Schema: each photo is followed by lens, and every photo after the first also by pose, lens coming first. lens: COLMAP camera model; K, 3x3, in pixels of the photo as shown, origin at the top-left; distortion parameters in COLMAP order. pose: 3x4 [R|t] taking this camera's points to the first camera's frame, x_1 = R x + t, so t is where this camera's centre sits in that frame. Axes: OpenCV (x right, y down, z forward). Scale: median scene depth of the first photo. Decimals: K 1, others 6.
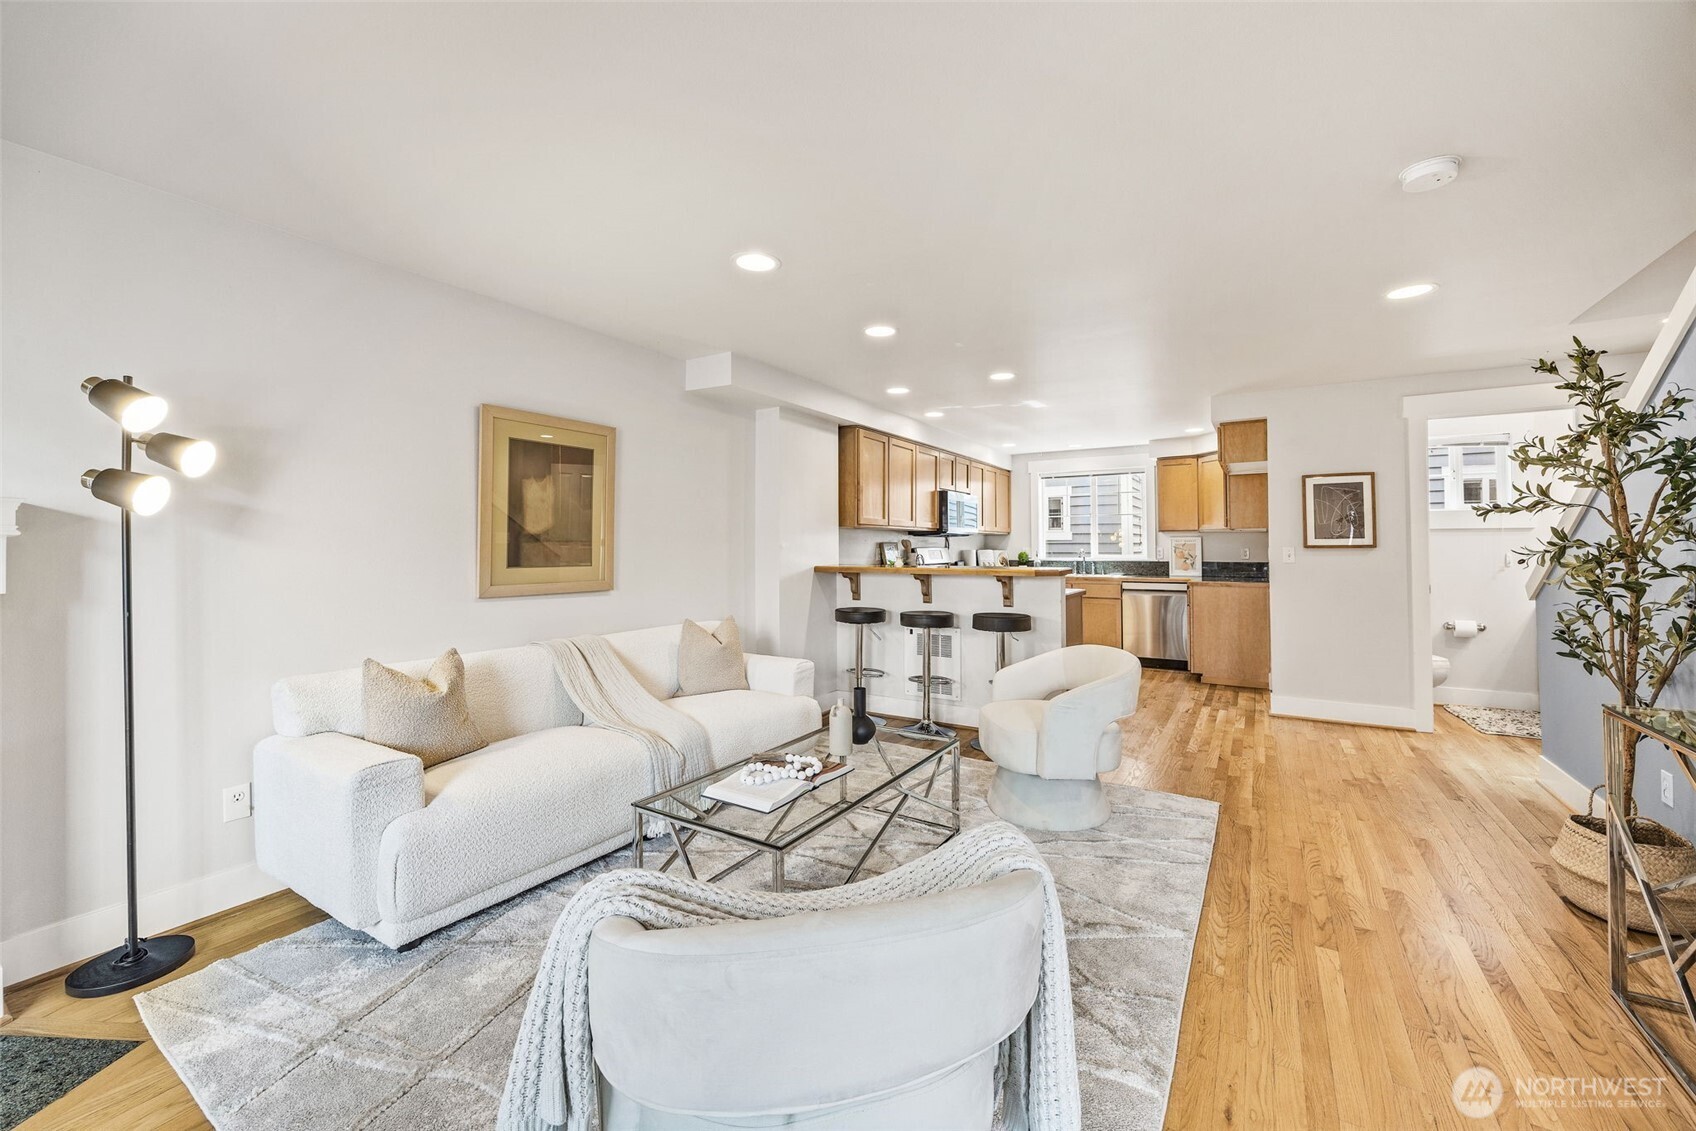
lens RADIAL K [[656.9, 0, 855.7], [0, 656.9, 564.4], [0, 0, 1]] dist [0.001456, 0.000162]
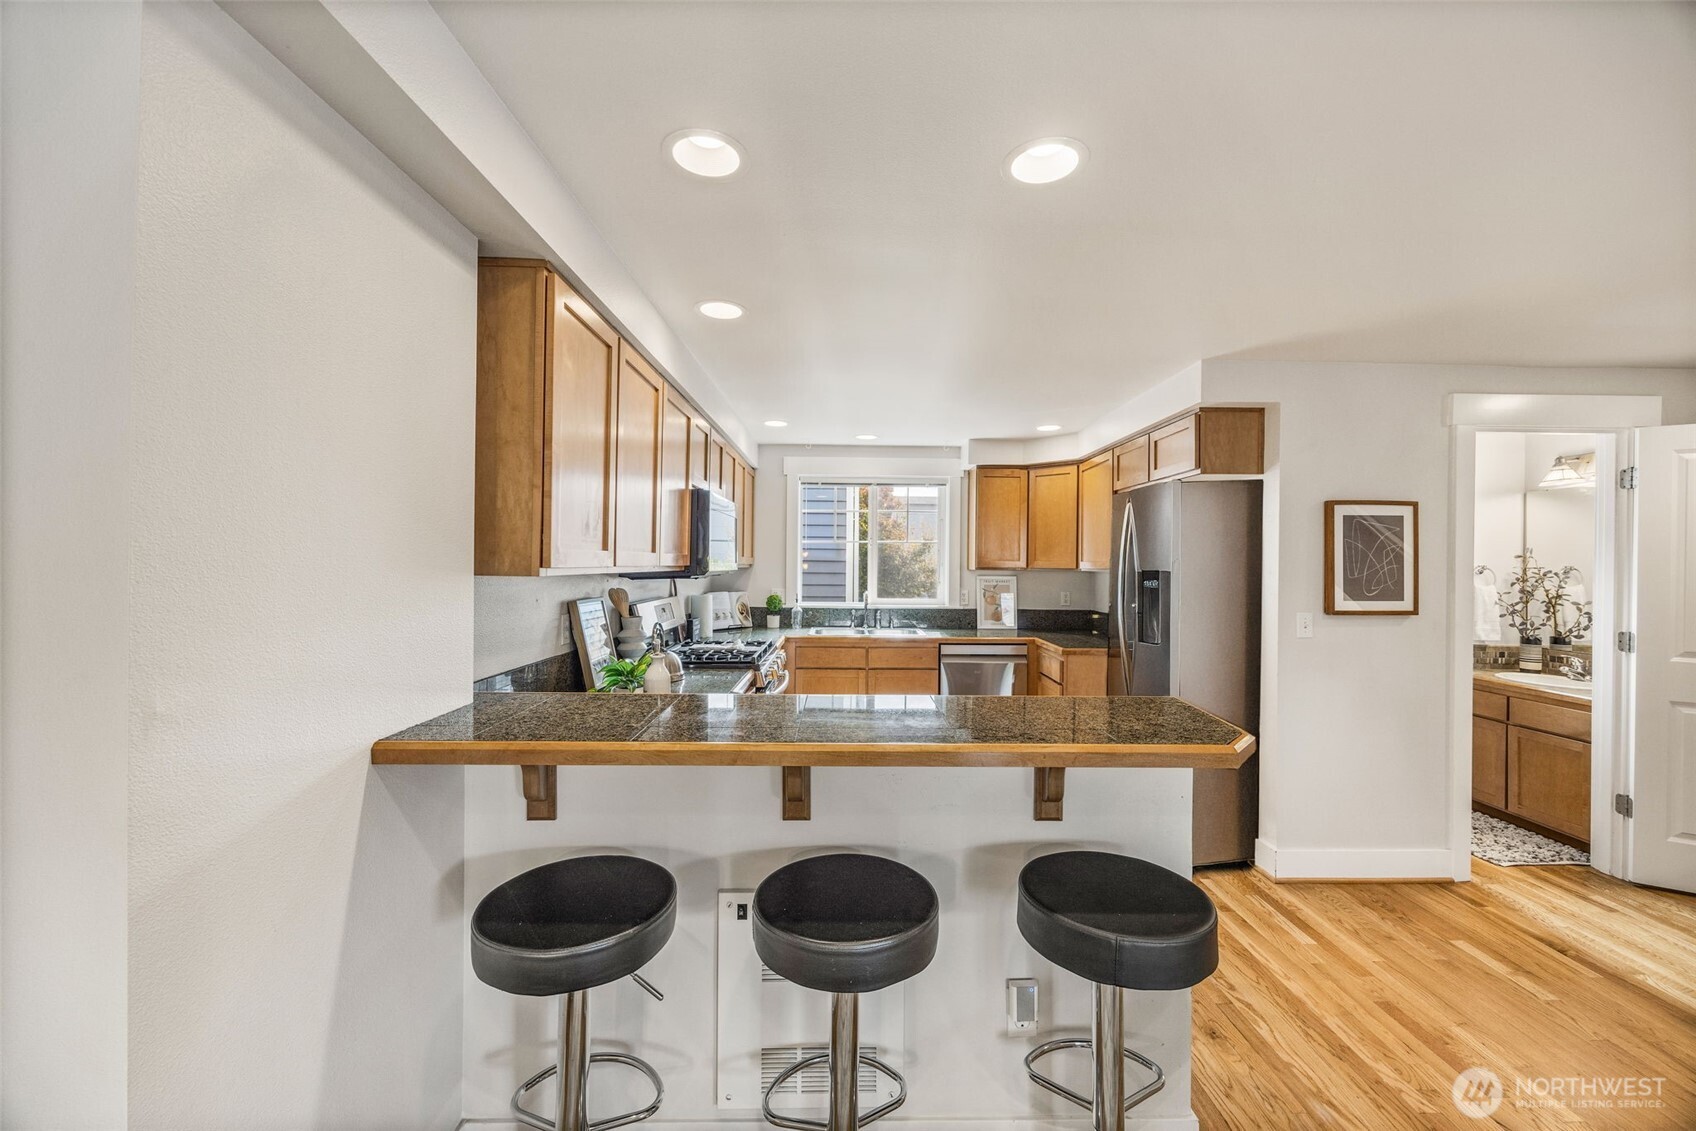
lens RADIAL K [[656.9, 0, 855.7], [0, 656.9, 564.4], [0, 0, 1]] dist [0.001456, 0.000162]
pose [[0.844091, 0.008952, 0.536125, -0.033030], [0.001935, 0.999803, -0.019740, -0.046800], [-0.536197, 0.017699, 0.843907, 0.534855]]
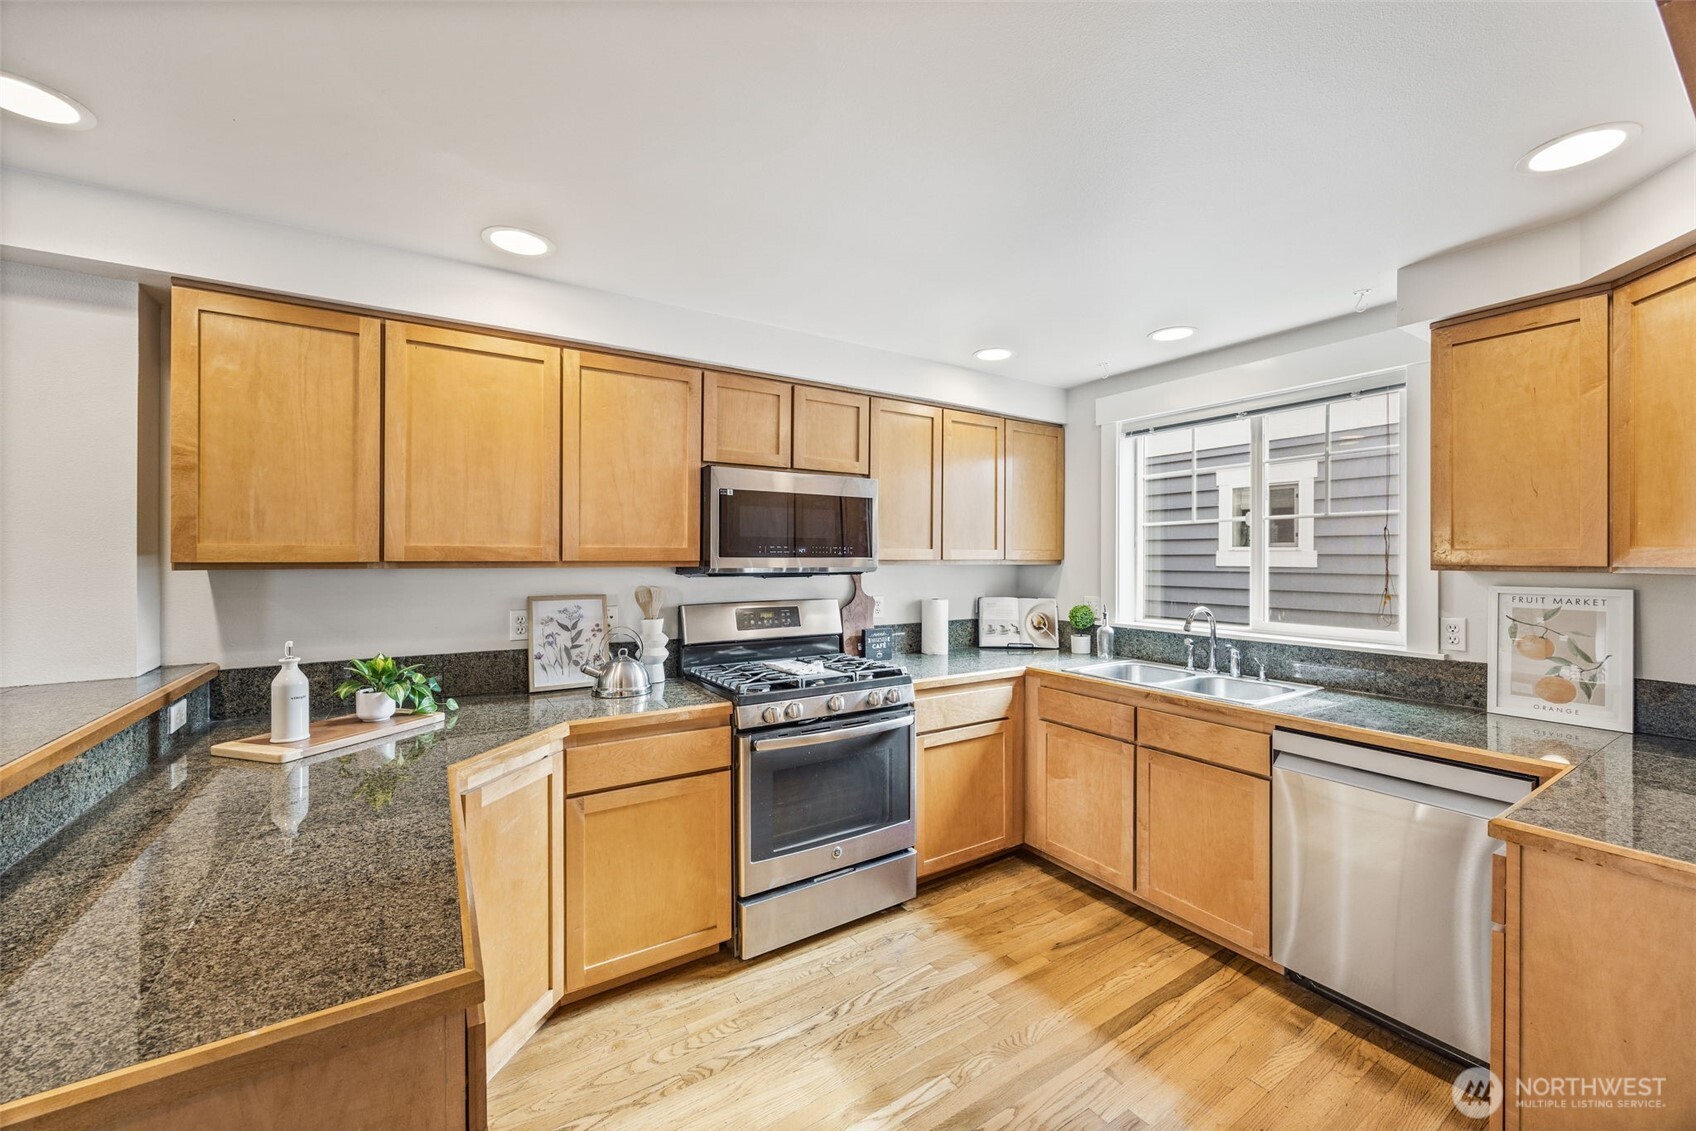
lens RADIAL K [[656.9, 0, 855.7], [0, 656.9, 564.4], [0, 0, 1]] dist [0.001456, 0.000162]
pose [[0.904476, 0.009627, -0.426416, 0.400584], [-0.015678, 0.999820, -0.010684, -0.050866], [0.426236, 0.016349, 0.904464, 0.701178]]
